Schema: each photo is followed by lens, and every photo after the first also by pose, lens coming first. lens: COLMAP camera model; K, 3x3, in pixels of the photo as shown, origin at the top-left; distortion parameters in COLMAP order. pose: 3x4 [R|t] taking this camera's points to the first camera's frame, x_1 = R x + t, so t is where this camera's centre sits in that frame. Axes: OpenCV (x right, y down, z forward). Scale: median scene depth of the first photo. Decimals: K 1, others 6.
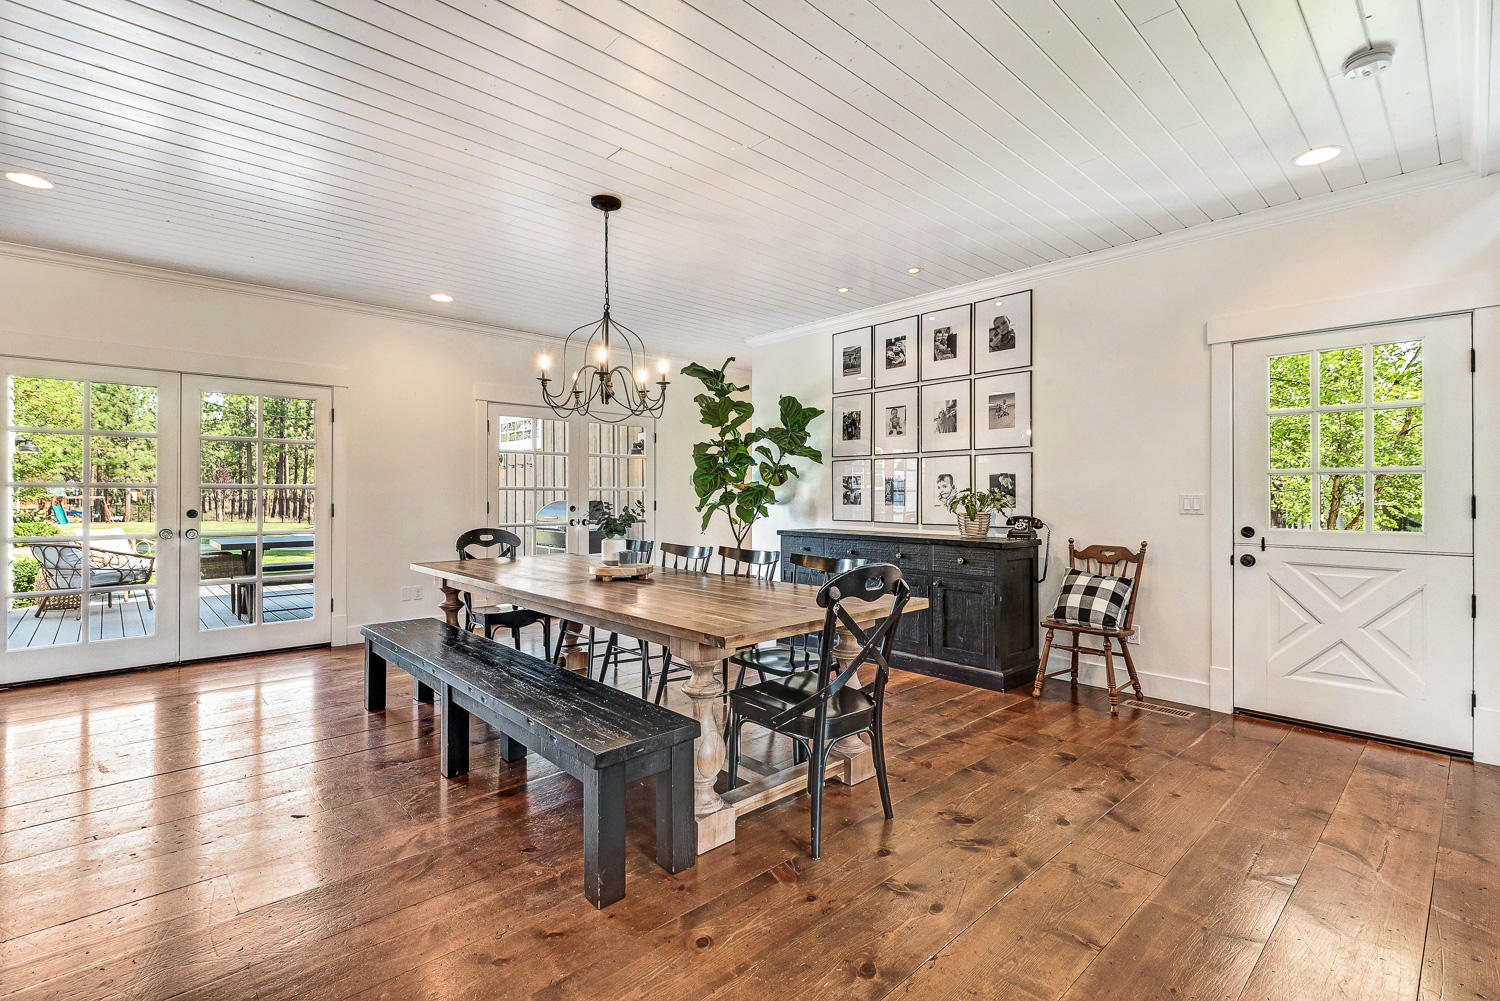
lens RADIAL K [[684.0, 0, 750.0], [0, 684.0, 500.5], [0, 0, 1]] dist [0.019322, -0.000163]
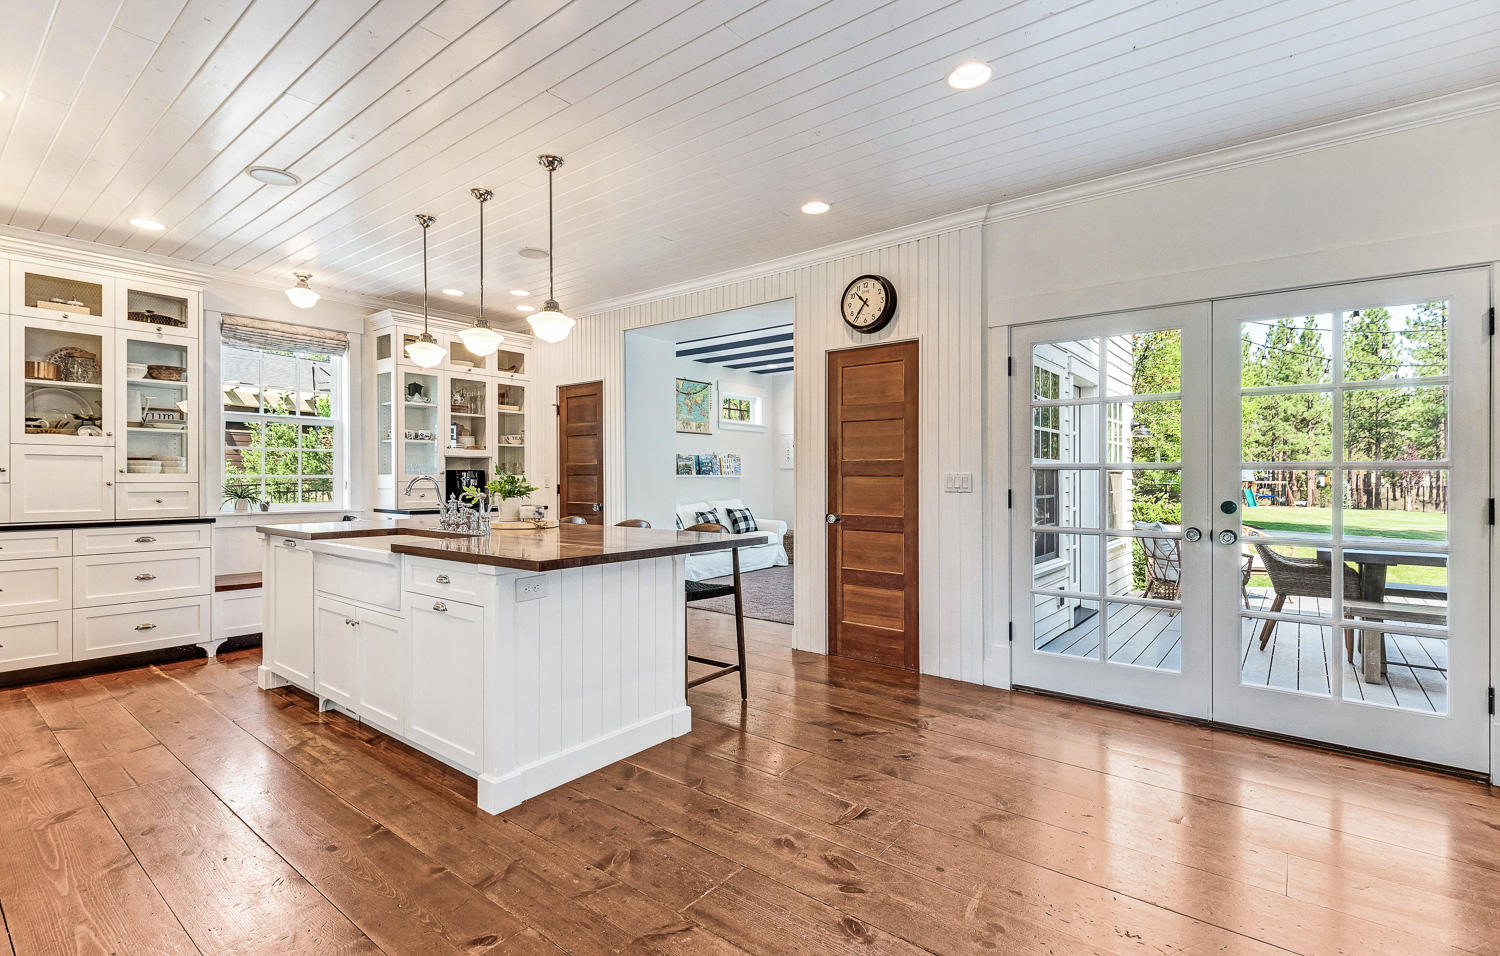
lens RADIAL K [[683.7, 0, 745.5], [0, 683.7, 481.6], [0, 0, 1]] dist [0.017205, -0.010110]
pose [[0.143248, 0.007880, -0.989655, -0.178679], [-0.013926, 0.999885, 0.005946, -0.002976], [0.989589, 0.012931, 0.143341, 0.372032]]
